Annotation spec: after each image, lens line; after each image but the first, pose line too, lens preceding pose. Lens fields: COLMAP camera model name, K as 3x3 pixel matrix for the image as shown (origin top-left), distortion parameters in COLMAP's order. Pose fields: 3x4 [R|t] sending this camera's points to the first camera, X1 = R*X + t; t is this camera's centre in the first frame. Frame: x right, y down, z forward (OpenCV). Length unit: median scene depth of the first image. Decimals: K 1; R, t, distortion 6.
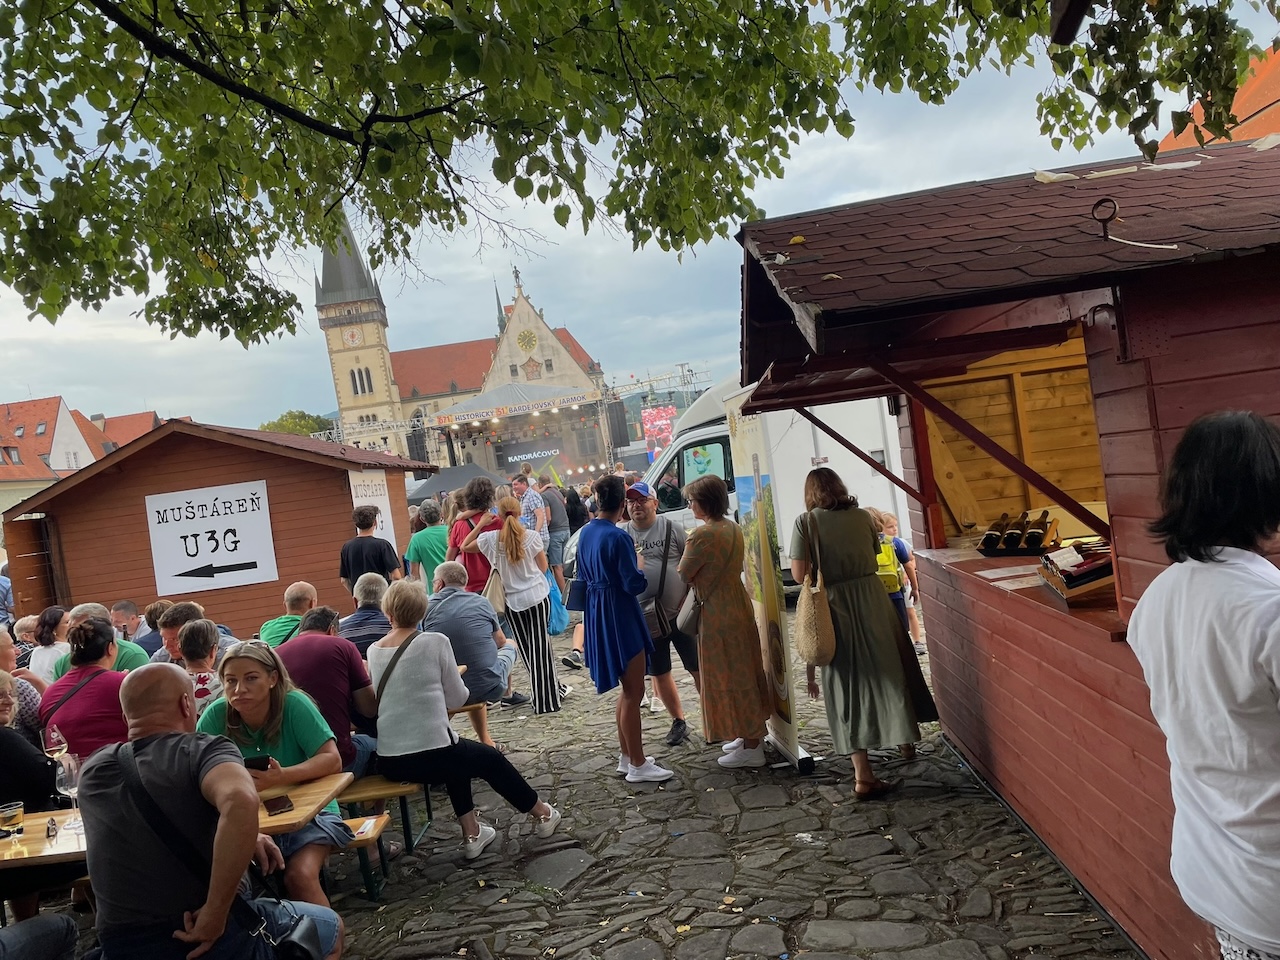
lens RADIAL K [[971.7, 0, 644.0], [0, 971.7, 474.6], [0, 0, 1]] dist [0.002302, -0.083327]
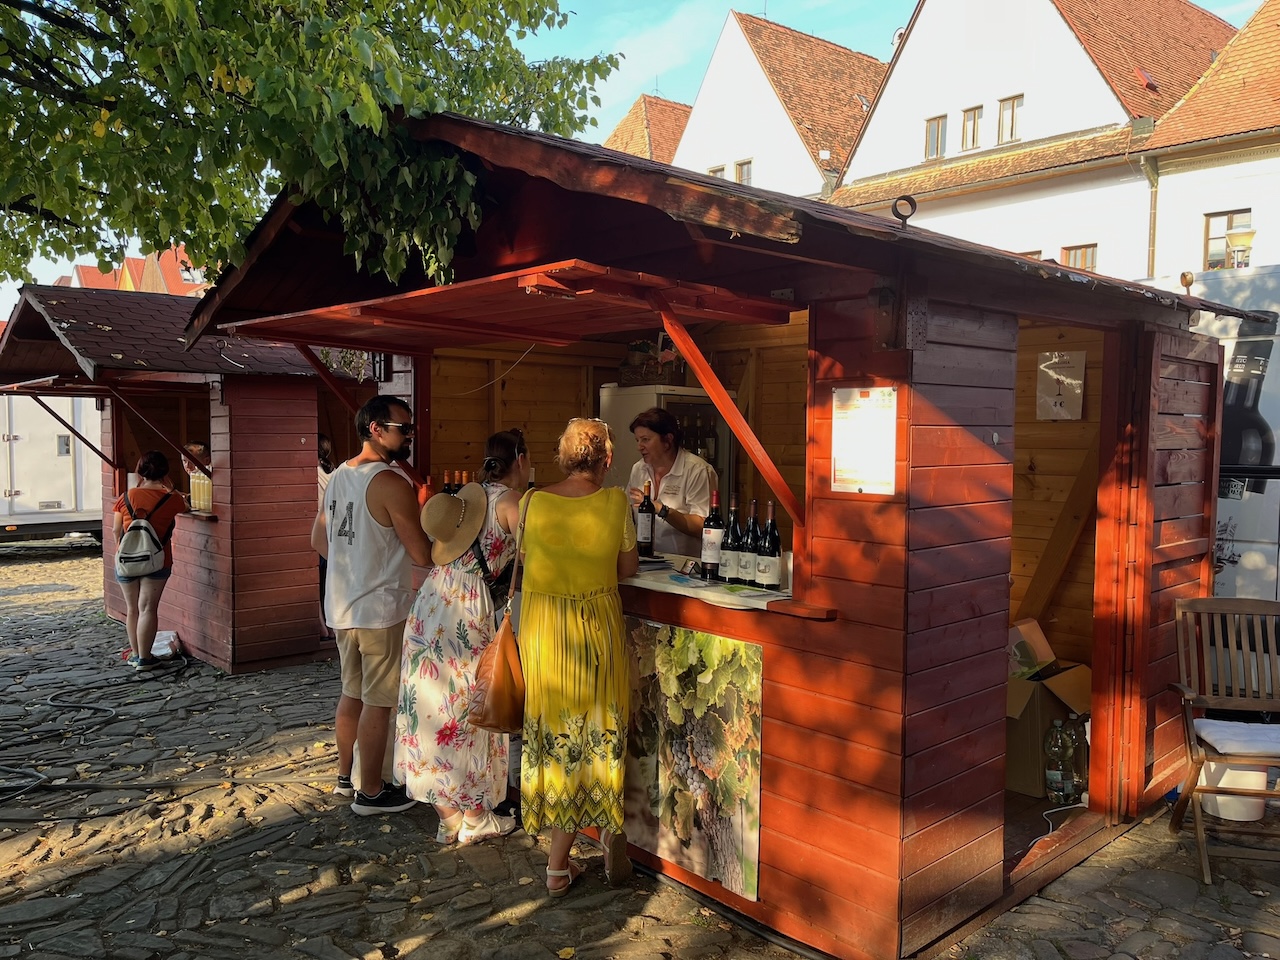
lens RADIAL K [[955.3, 0, 640.0], [0, 955.3, 480.0], [0, 0, 1]] dist [0.075892, -0.110627]
pose [[0.690785, 0.108226, 0.714915, -0.435607], [-0.097522, 0.993646, -0.056191, 0.094082], [-0.716453, -0.030904, 0.696950, -1.267845]]
